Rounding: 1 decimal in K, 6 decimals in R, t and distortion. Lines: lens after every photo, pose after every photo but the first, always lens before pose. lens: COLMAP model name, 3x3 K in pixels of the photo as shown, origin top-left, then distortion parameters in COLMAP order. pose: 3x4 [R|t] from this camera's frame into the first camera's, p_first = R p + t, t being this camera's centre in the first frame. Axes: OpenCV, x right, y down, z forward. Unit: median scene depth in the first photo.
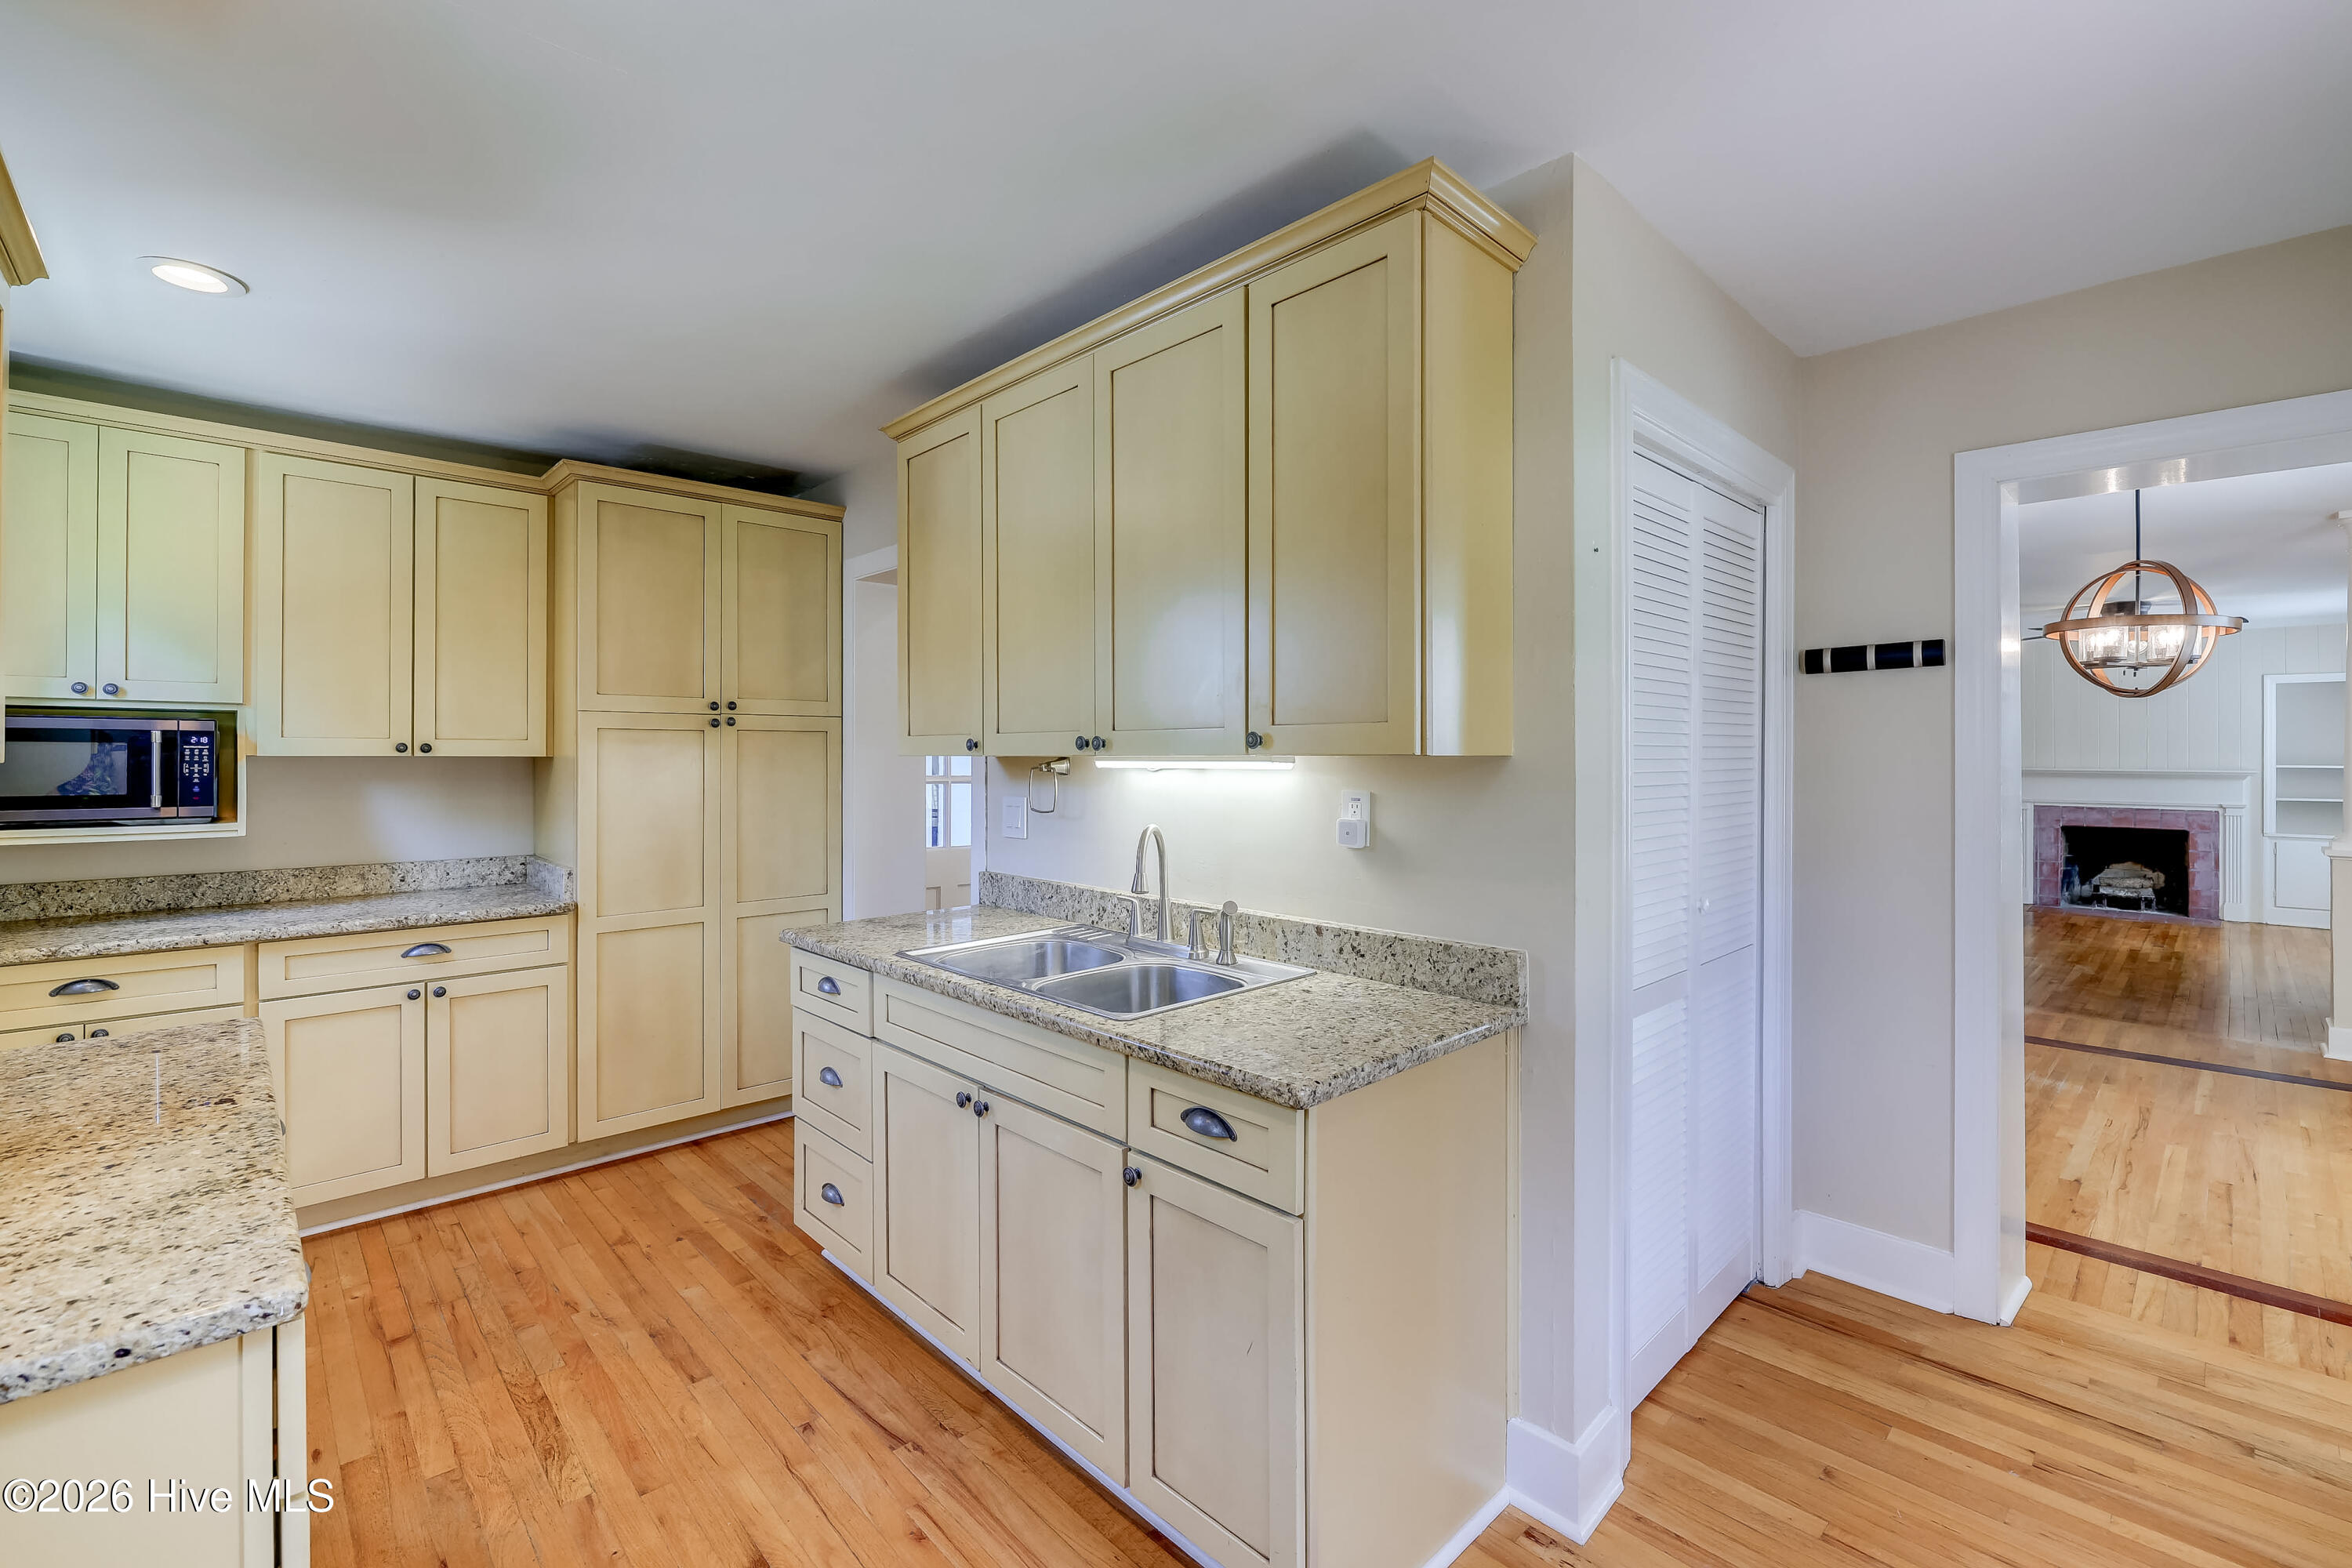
lens RADIAL K [[1017.4, 0, 1176.0], [0, 1017.4, 784.0], [0, 0, 1]] dist [-0.009551, -0.000049]
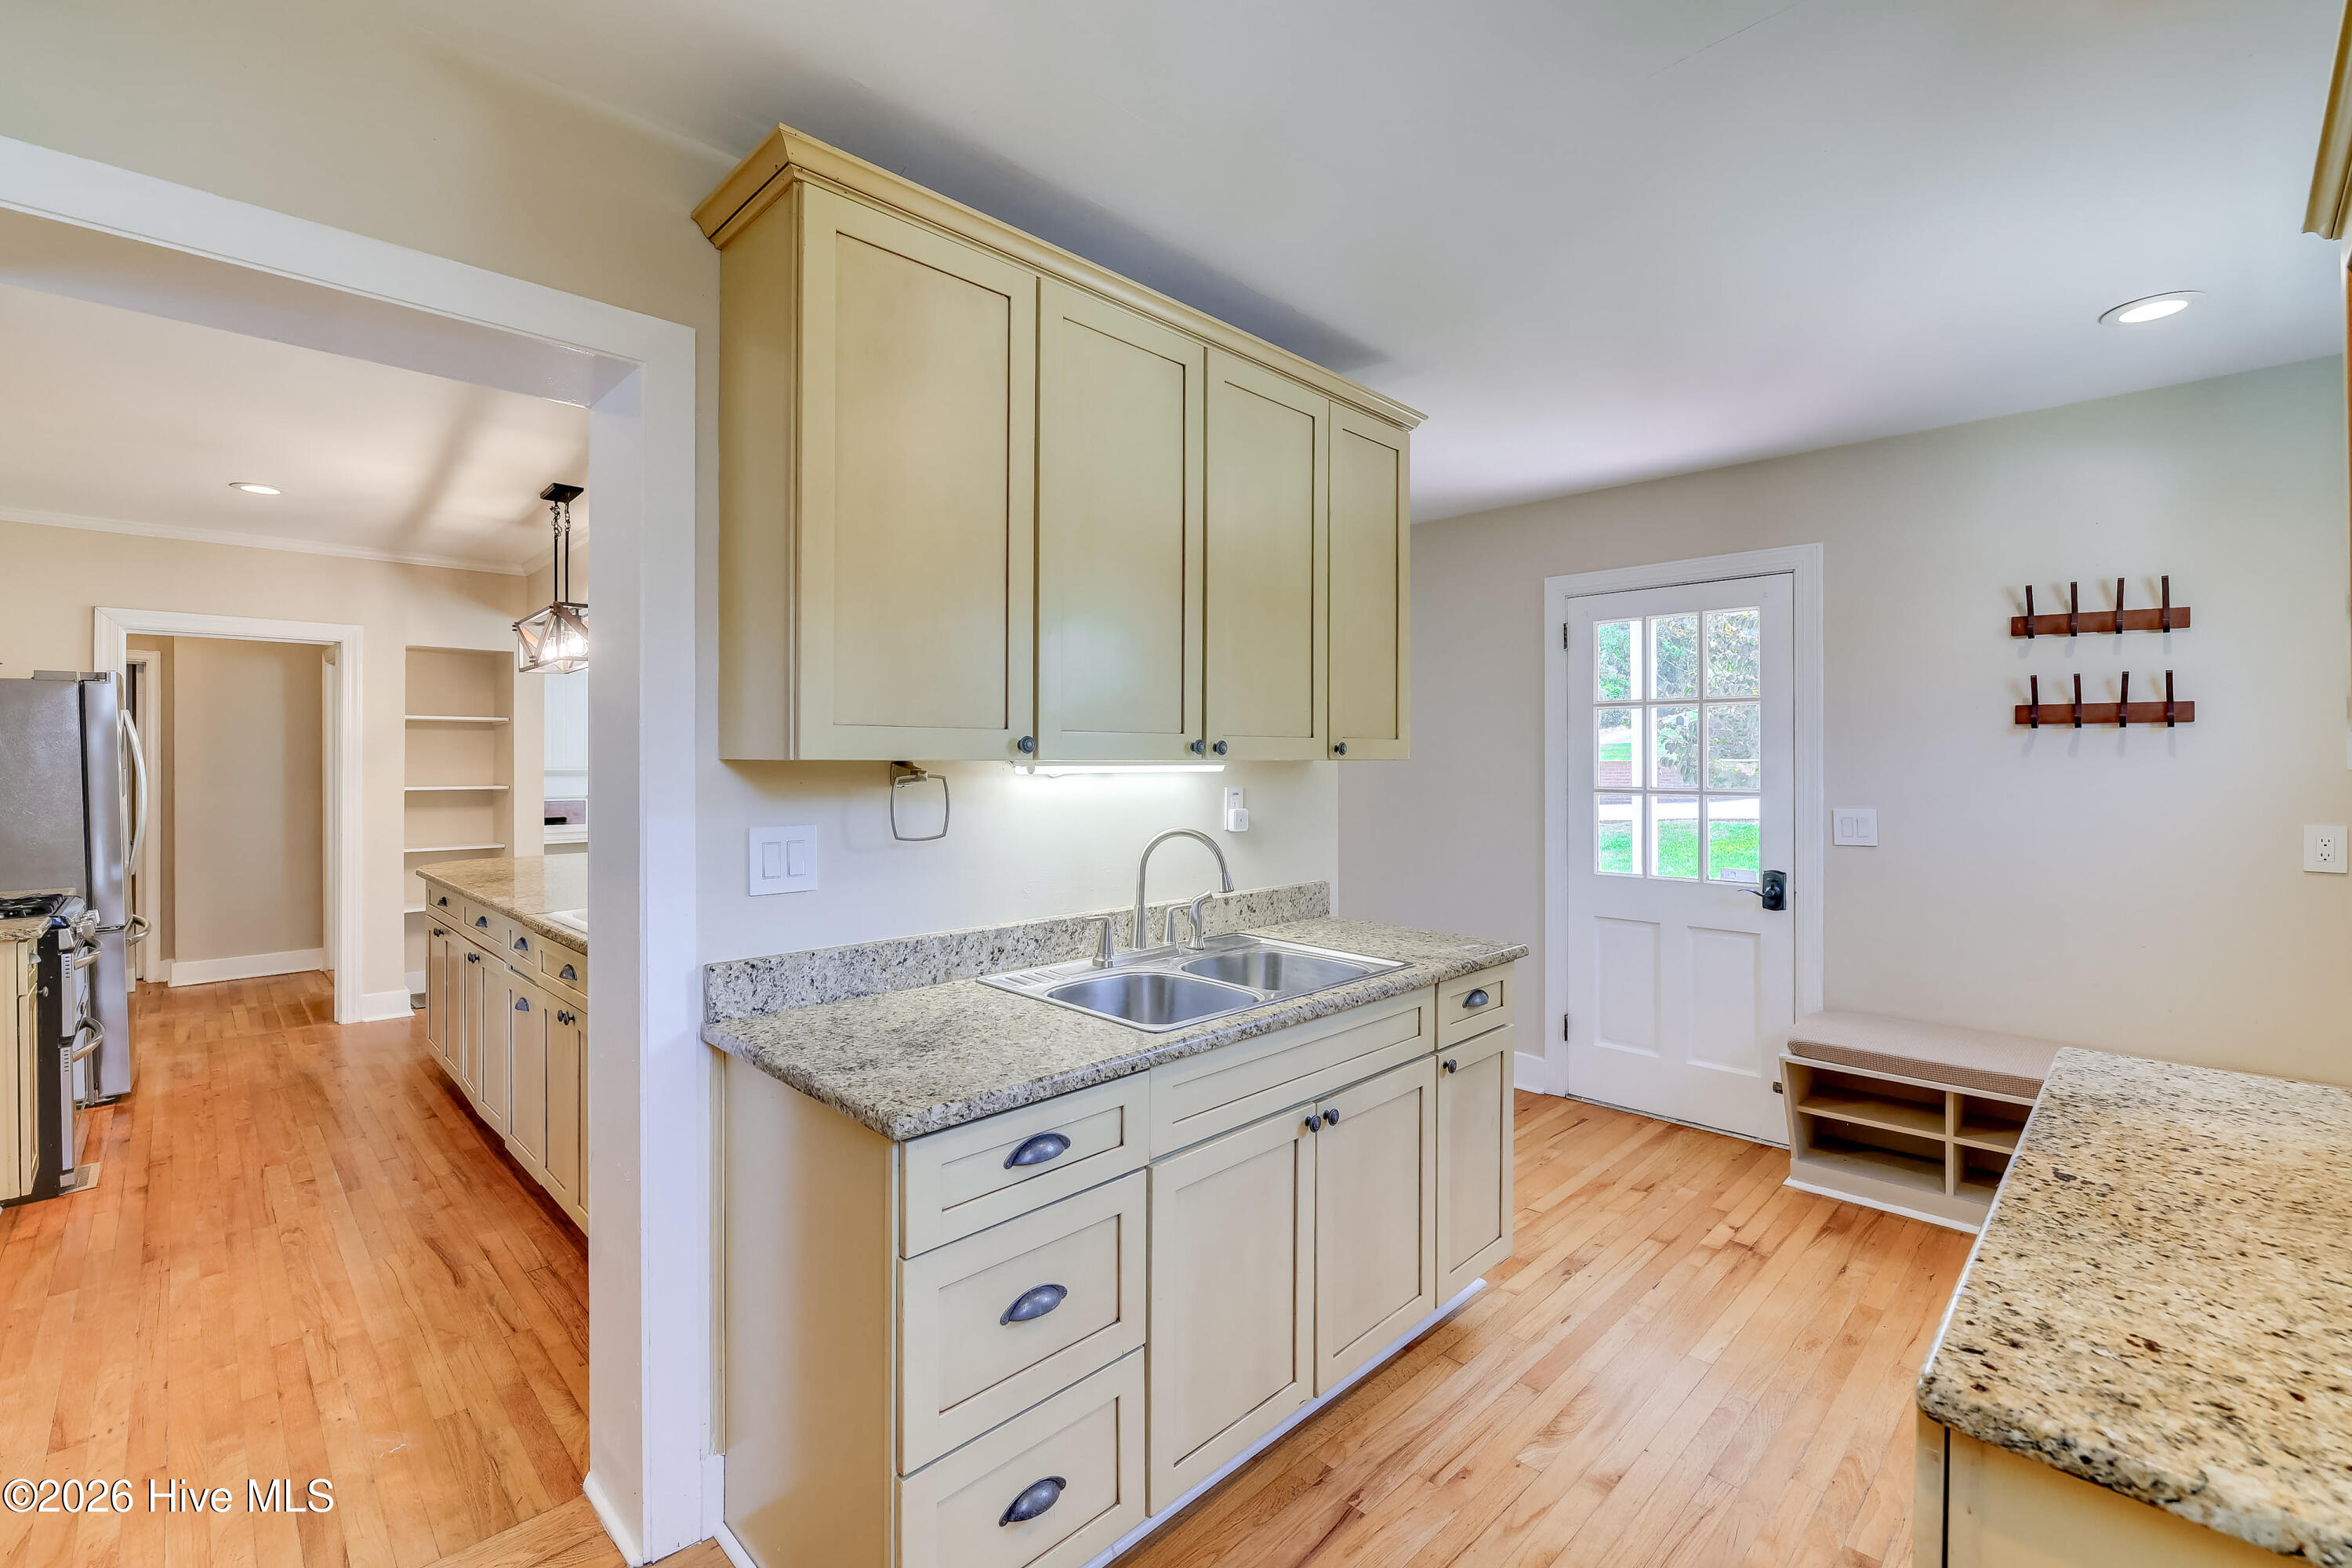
lens RADIAL K [[1017.4, 0, 1176.0], [0, 1017.4, 784.0], [0, 0, 1]] dist [-0.009551, -0.000049]
pose [[-0.027946, -0.025826, 0.999276, -1.143140], [0.024795, 0.999341, 0.026521, -0.034584], [-0.999302, 0.025518, -0.027287, 1.143290]]
